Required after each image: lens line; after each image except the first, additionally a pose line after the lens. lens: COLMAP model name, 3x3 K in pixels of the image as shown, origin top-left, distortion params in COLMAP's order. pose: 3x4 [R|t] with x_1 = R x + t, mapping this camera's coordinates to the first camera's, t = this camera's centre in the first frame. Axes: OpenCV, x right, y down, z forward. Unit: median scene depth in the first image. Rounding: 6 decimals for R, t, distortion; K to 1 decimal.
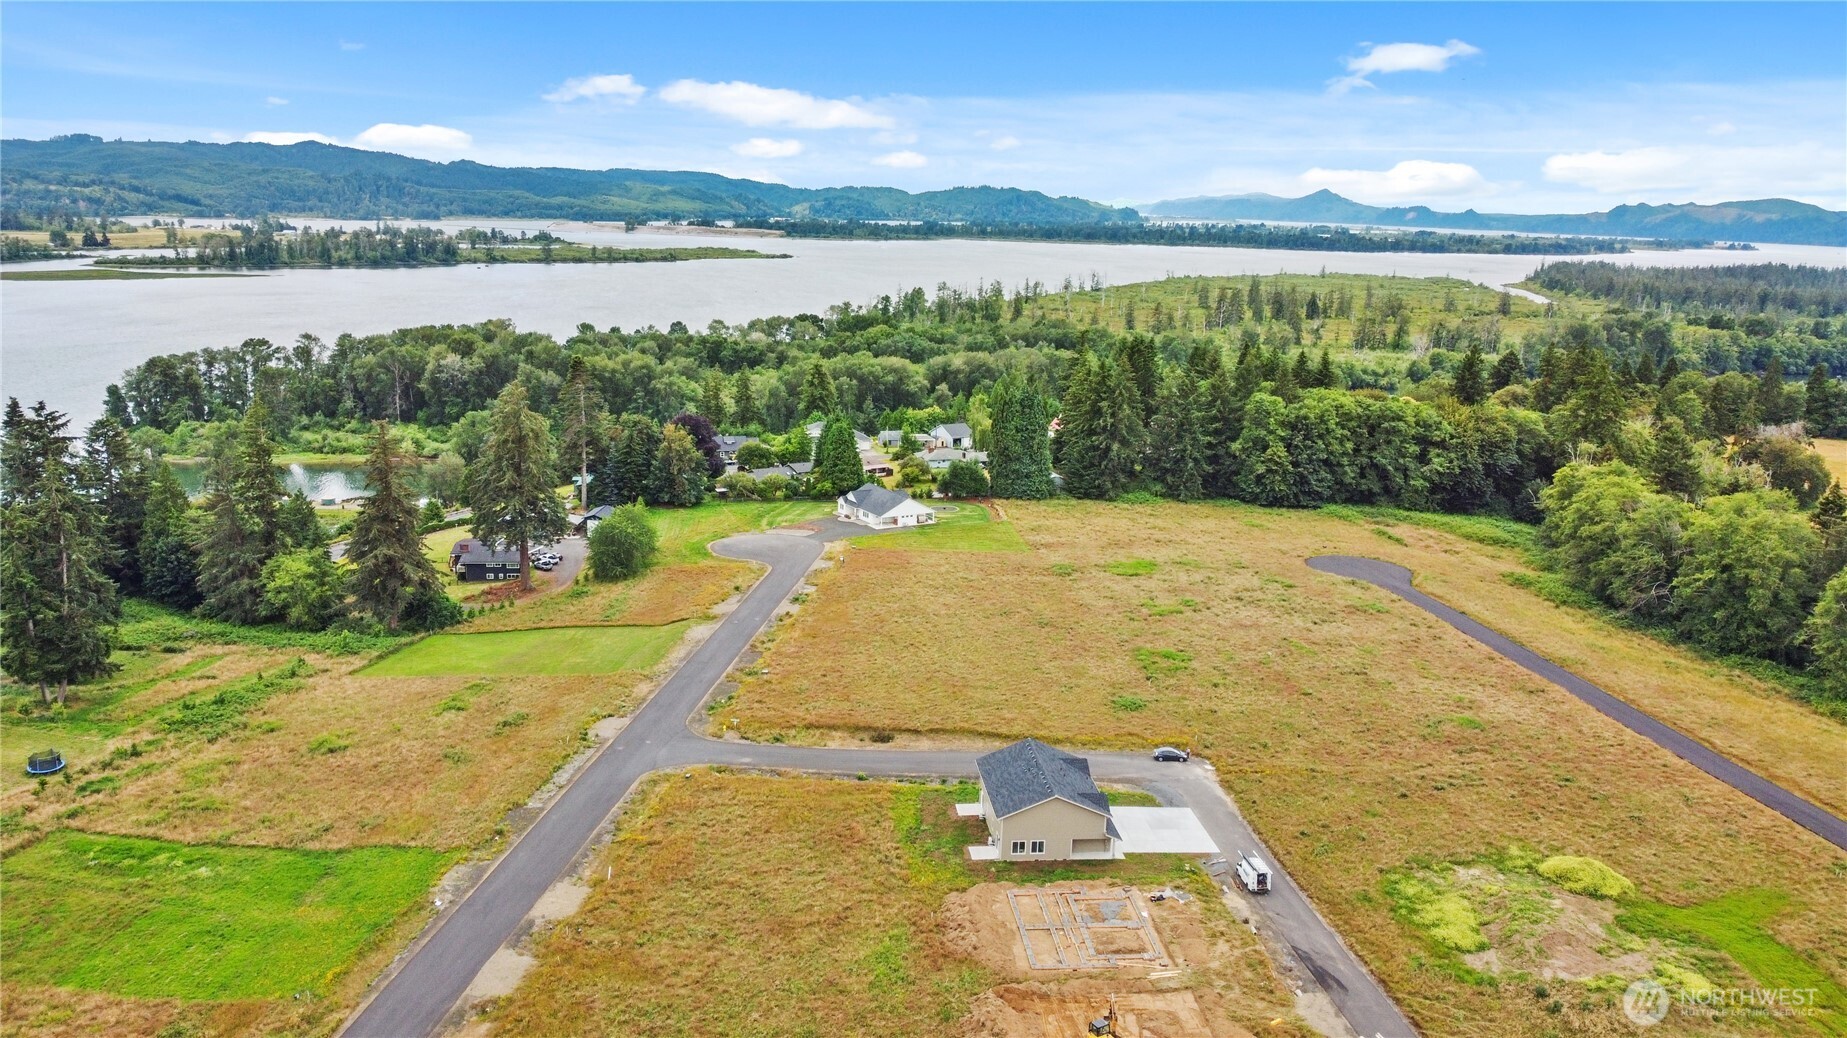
lens RADIAL K [[1406.0, 0, 923.5], [0, 1406.0, 519.0], [0, 0, 1]] dist [0.000855, -0.001790]
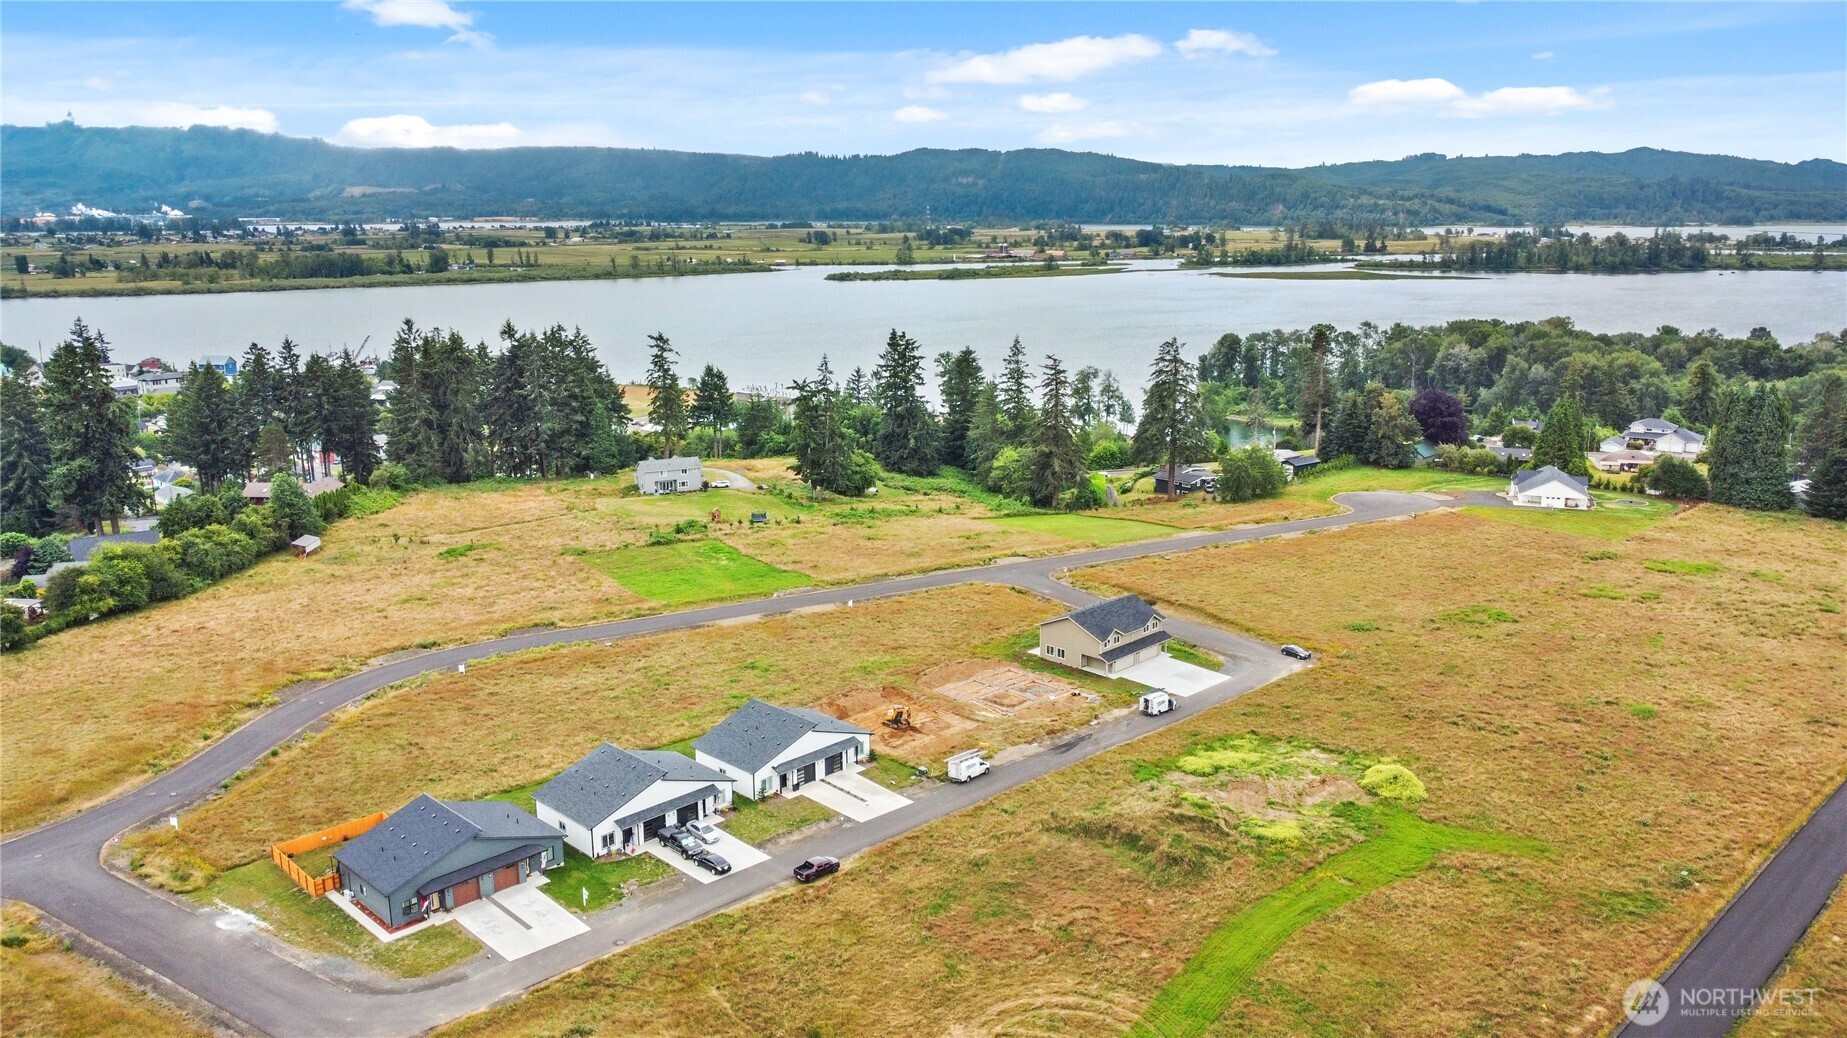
lens RADIAL K [[1406.0, 0, 923.5], [0, 1406.0, 519.0], [0, 0, 1]] dist [0.000855, -0.001790]
pose [[0.631479, 0.144126, -0.761881, 0.245350], [-0.149189, 0.986798, 0.063020, 0.008748], [0.760905, 0.073868, 0.644644, -0.000107]]
